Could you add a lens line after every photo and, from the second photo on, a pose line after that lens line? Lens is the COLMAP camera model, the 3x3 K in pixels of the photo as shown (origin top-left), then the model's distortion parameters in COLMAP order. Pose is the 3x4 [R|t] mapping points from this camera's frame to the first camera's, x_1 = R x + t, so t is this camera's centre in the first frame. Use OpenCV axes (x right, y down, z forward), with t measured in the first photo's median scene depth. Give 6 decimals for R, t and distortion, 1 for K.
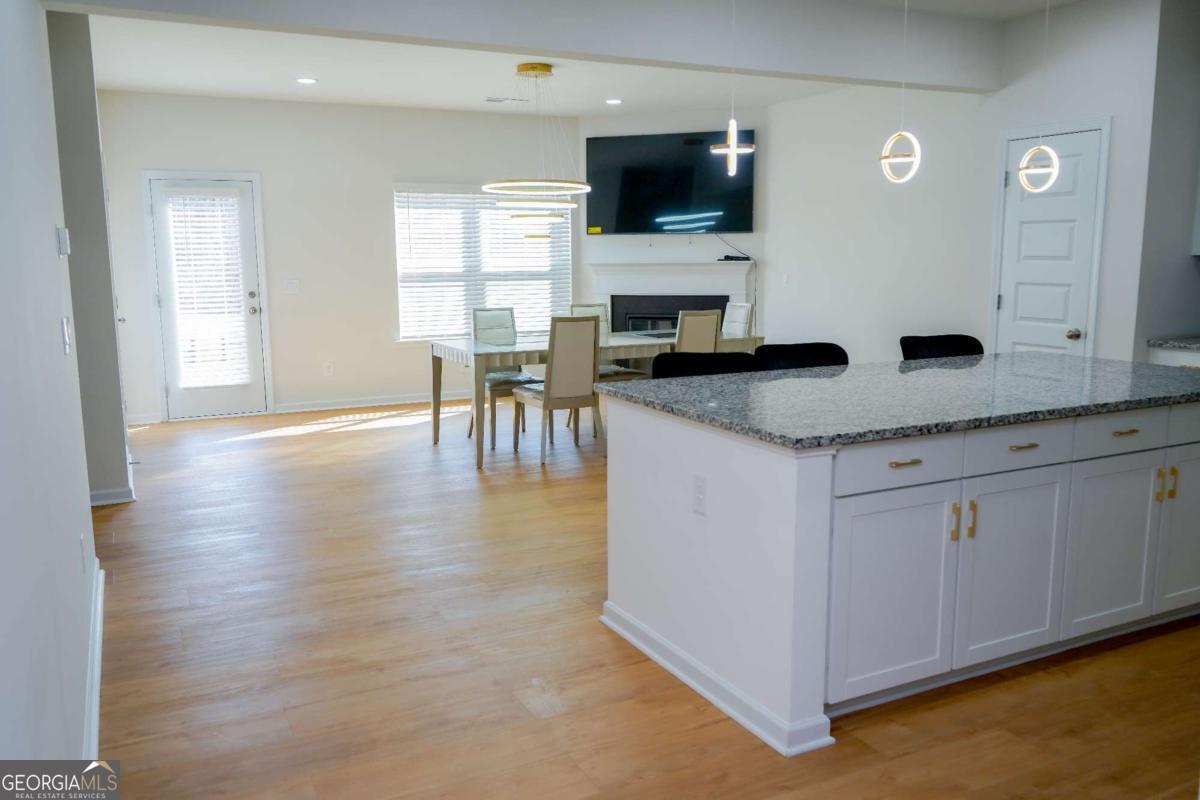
lens RADIAL K [[941.4, 0, 603.7], [0, 941.4, 404.5], [0, 0, 1]] dist [-0.003104, 0.004719]
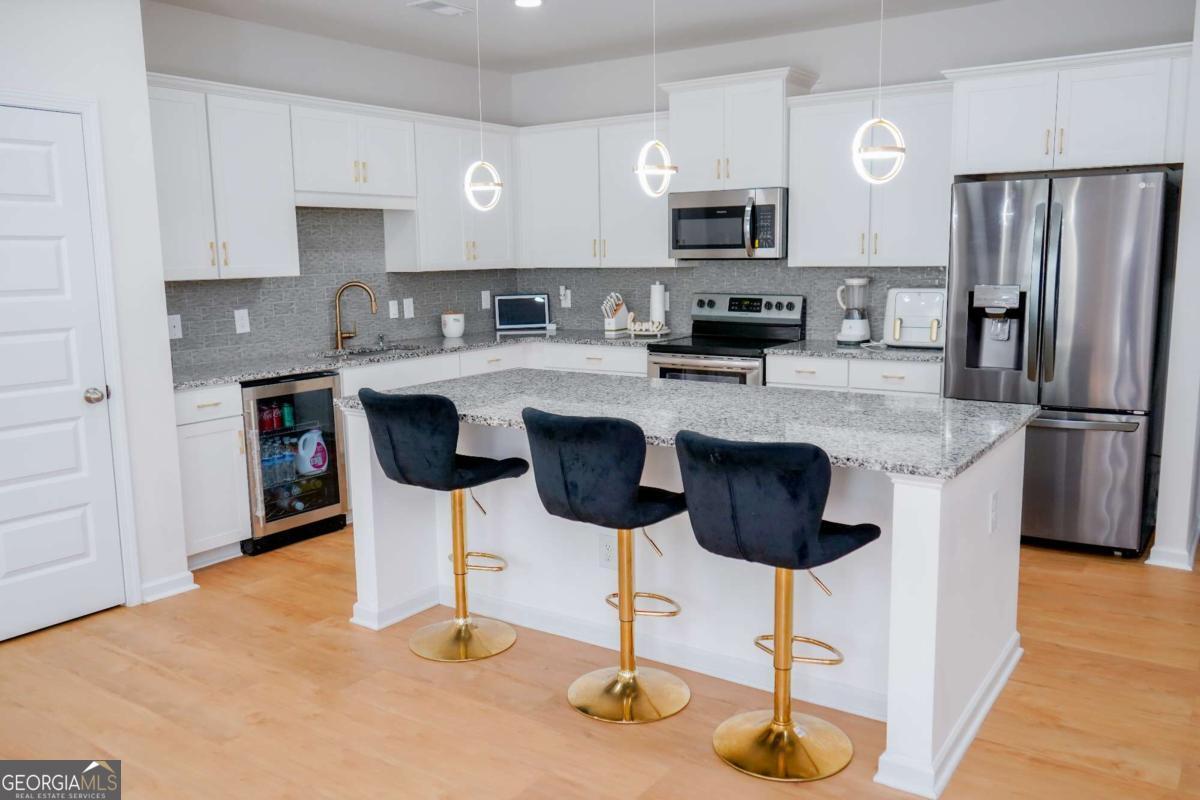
lens RADIAL K [[957.4, 0, 596.0], [0, 957.4, 399.1], [0, 0, 1]] dist [-0.006945, 0.007170]
pose [[-0.471665, -0.118817, 0.873736, -0.375557], [0.158633, 0.963280, 0.216628, -0.200549], [-0.867391, 0.240779, -0.435497, 1.169165]]
